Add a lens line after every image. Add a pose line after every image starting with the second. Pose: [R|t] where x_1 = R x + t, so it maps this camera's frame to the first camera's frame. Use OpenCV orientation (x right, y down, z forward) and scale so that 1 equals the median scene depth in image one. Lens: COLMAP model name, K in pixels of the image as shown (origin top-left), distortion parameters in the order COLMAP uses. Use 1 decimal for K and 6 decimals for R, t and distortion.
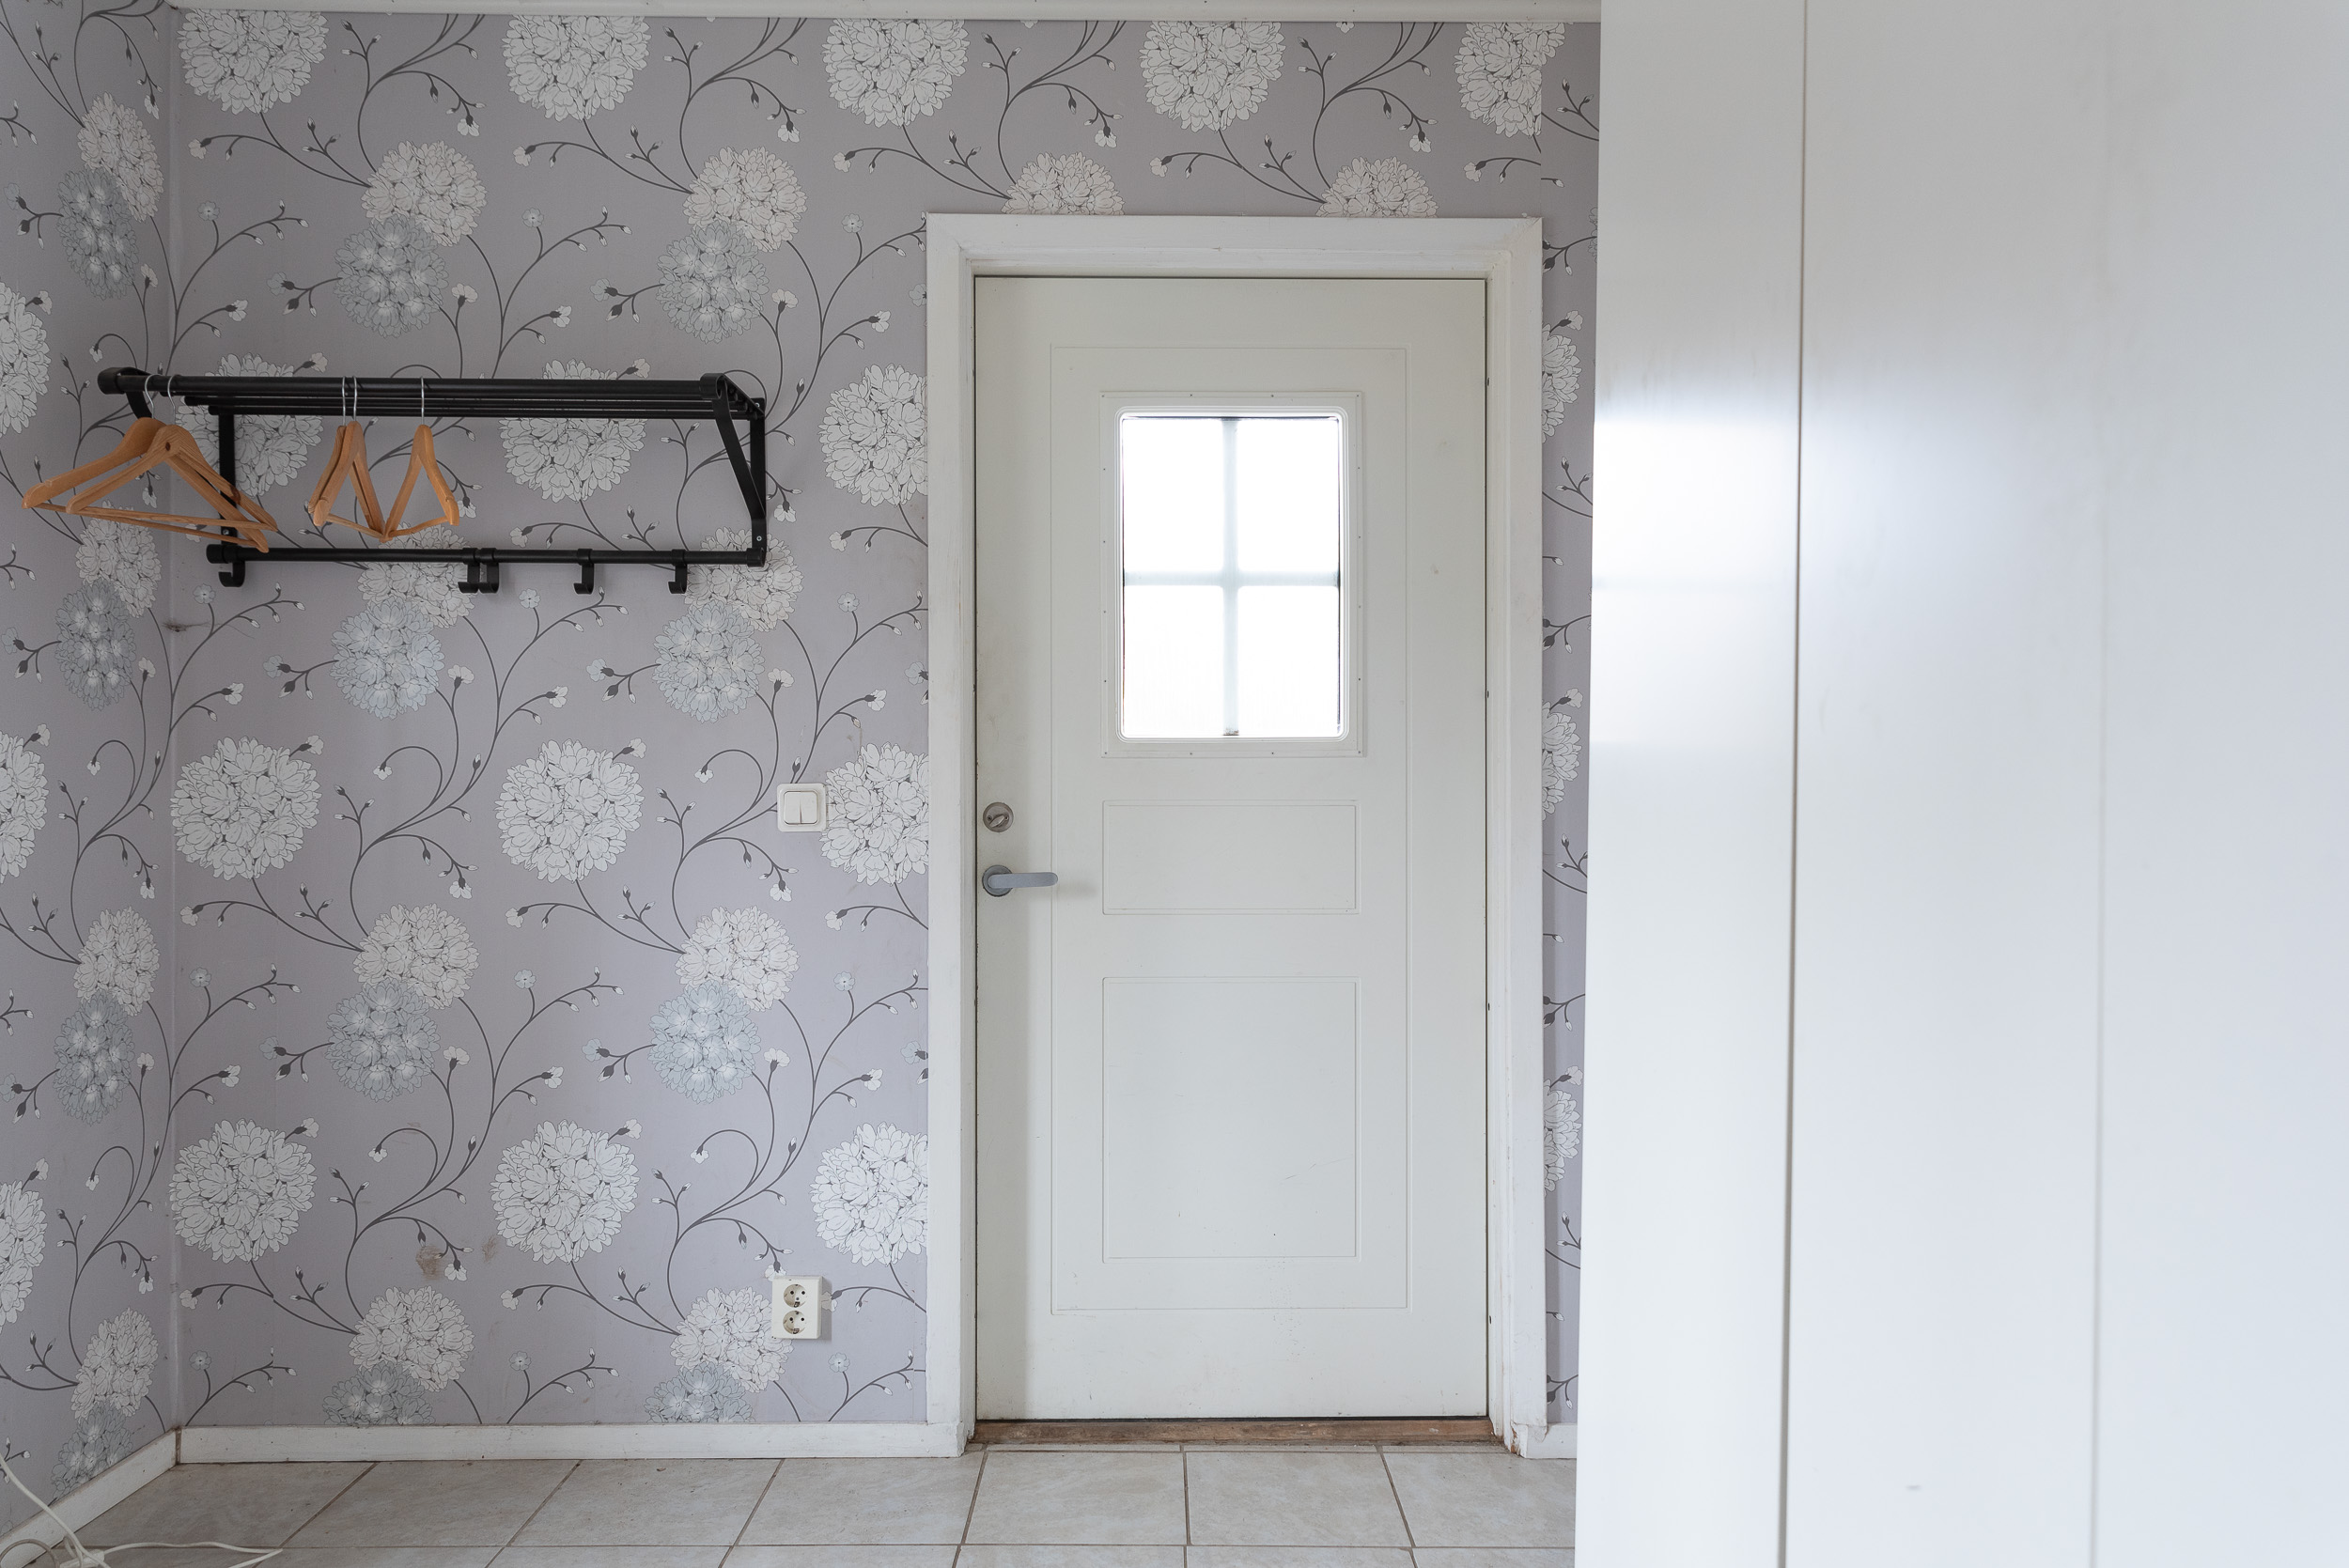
lens RADIAL K [[1666.8, 0, 1177.7], [0, 1666.8, 788.2], [0, 0, 1]] dist [0.012960, -0.012326]
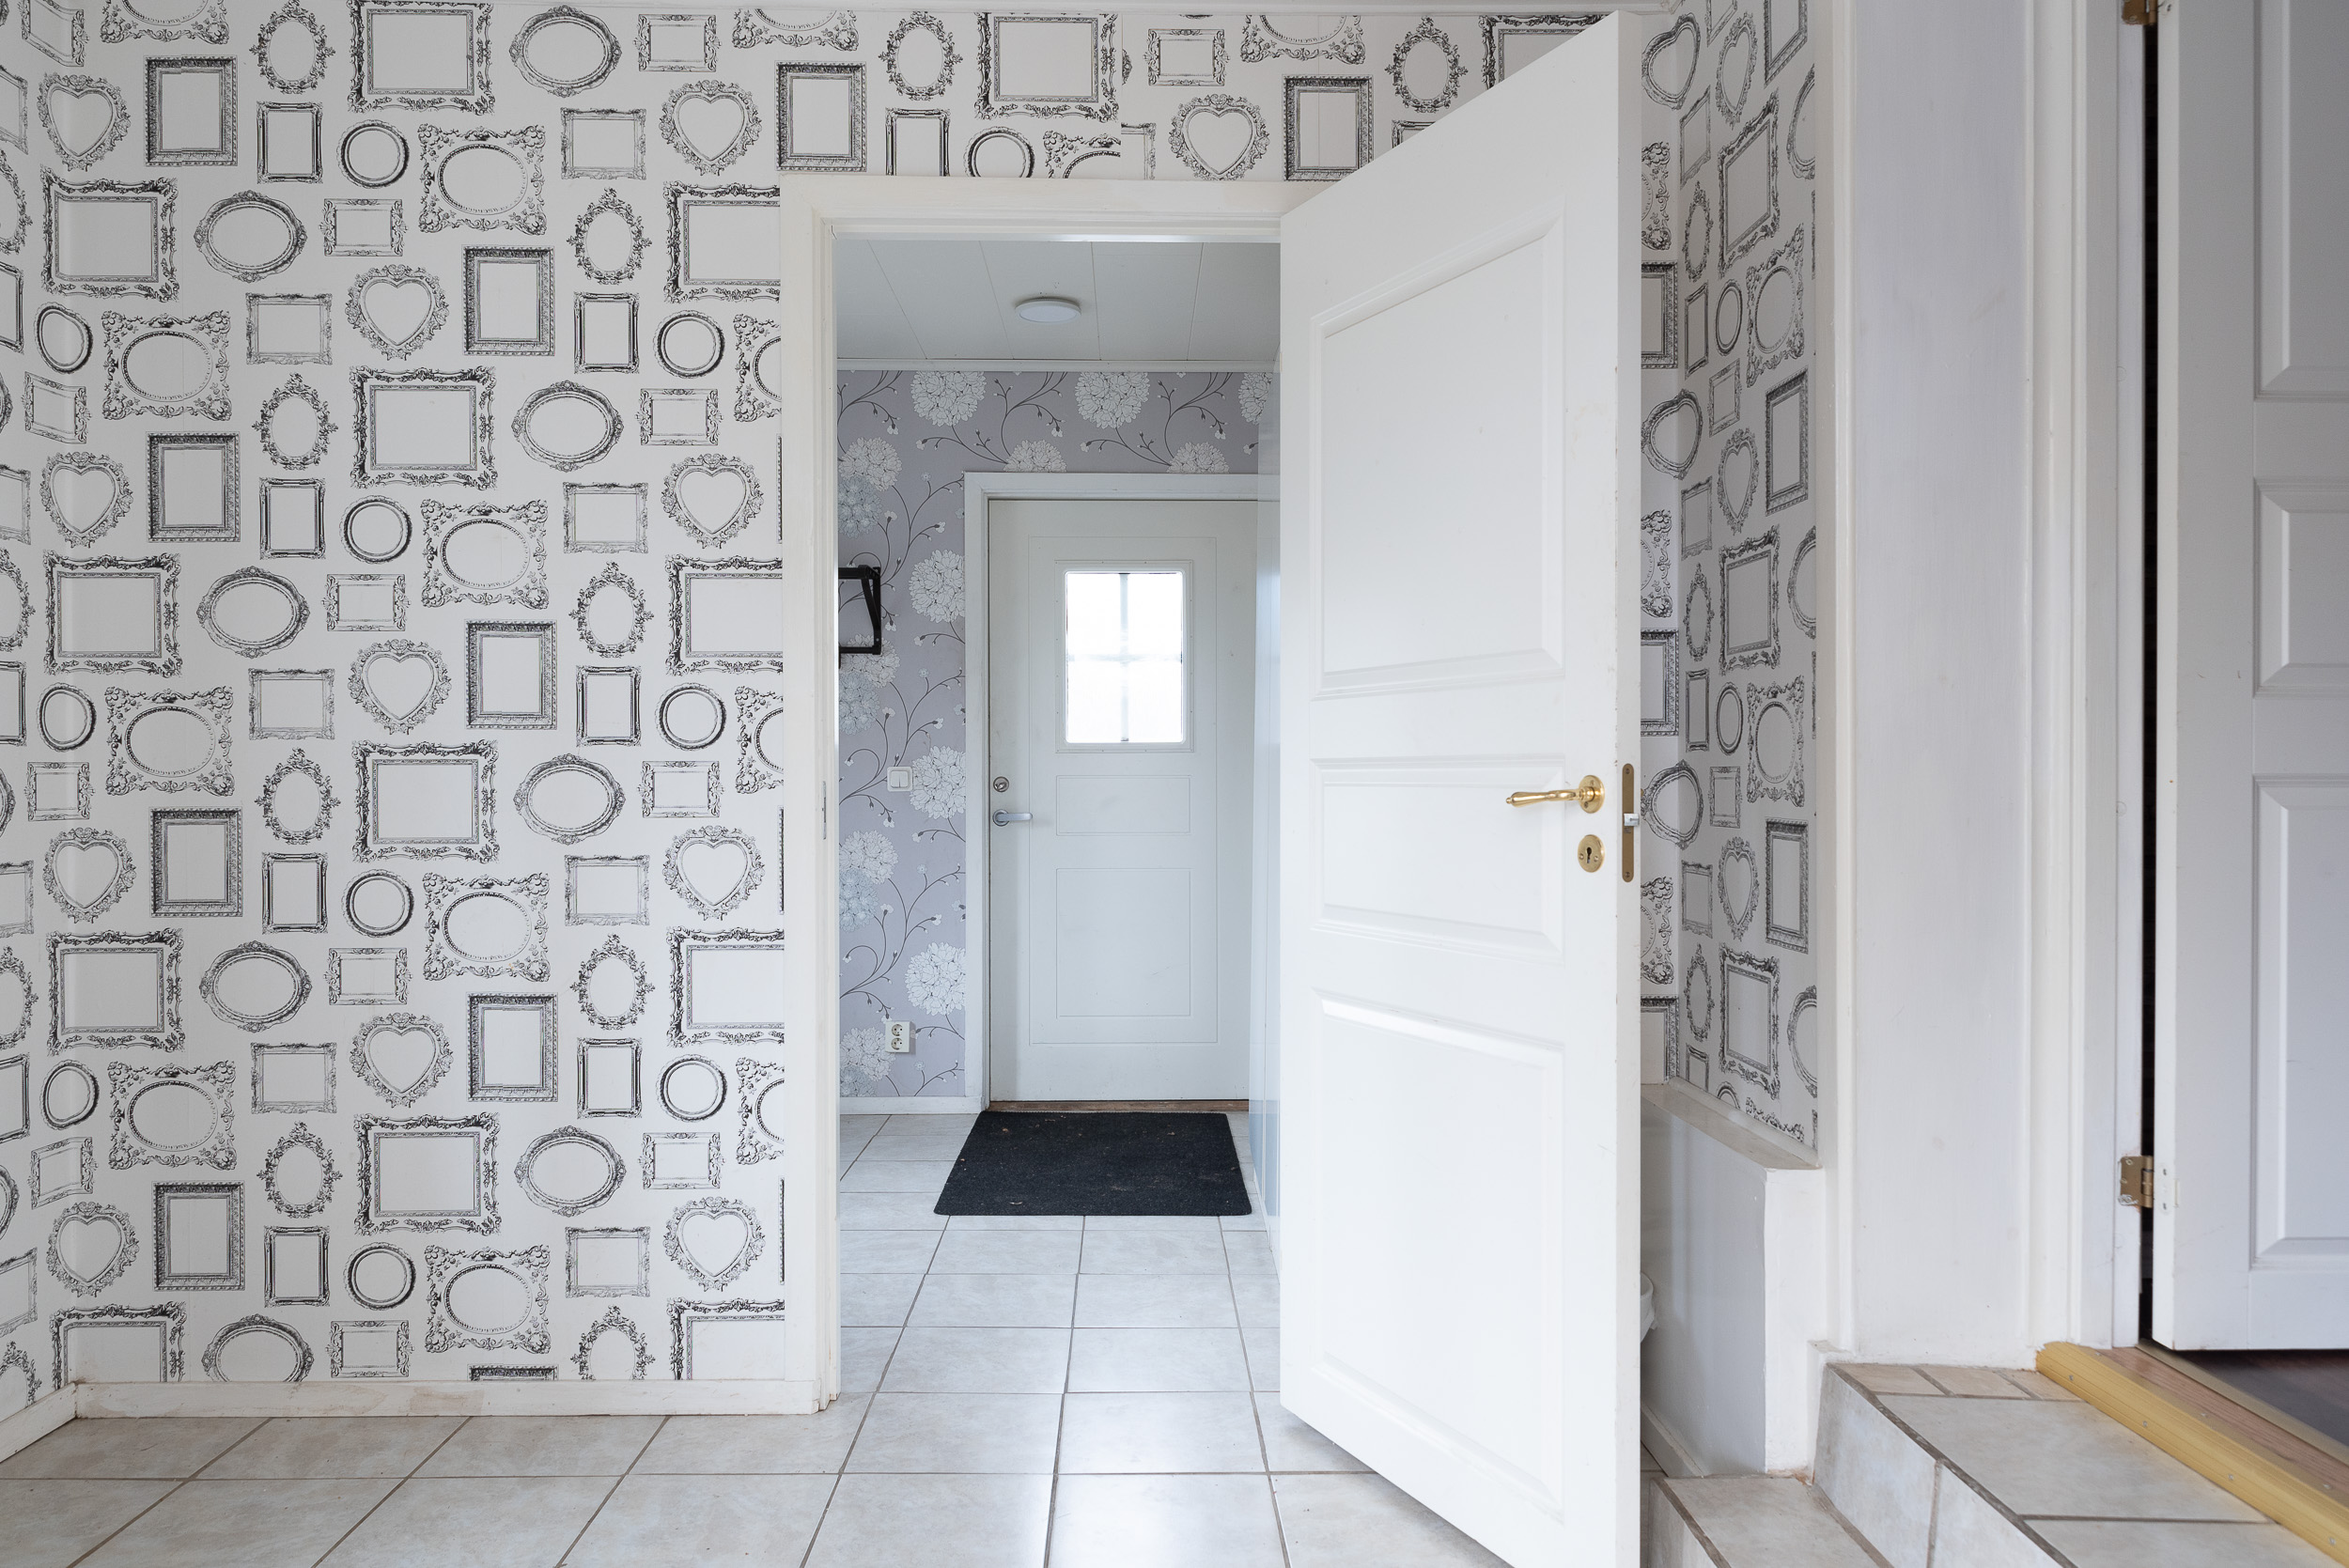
lens RADIAL K [[1666.8, 0, 1169.6], [0, 1666.8, 784.2], [0, 0, 1]] dist [0.012960, -0.012326]
pose [[0.999995, 0.001032, 0.003132, 0.081048], [-0.001088, 0.999839, 0.017894, -0.017388], [-0.003113, -0.017897, 0.999835, -0.932487]]
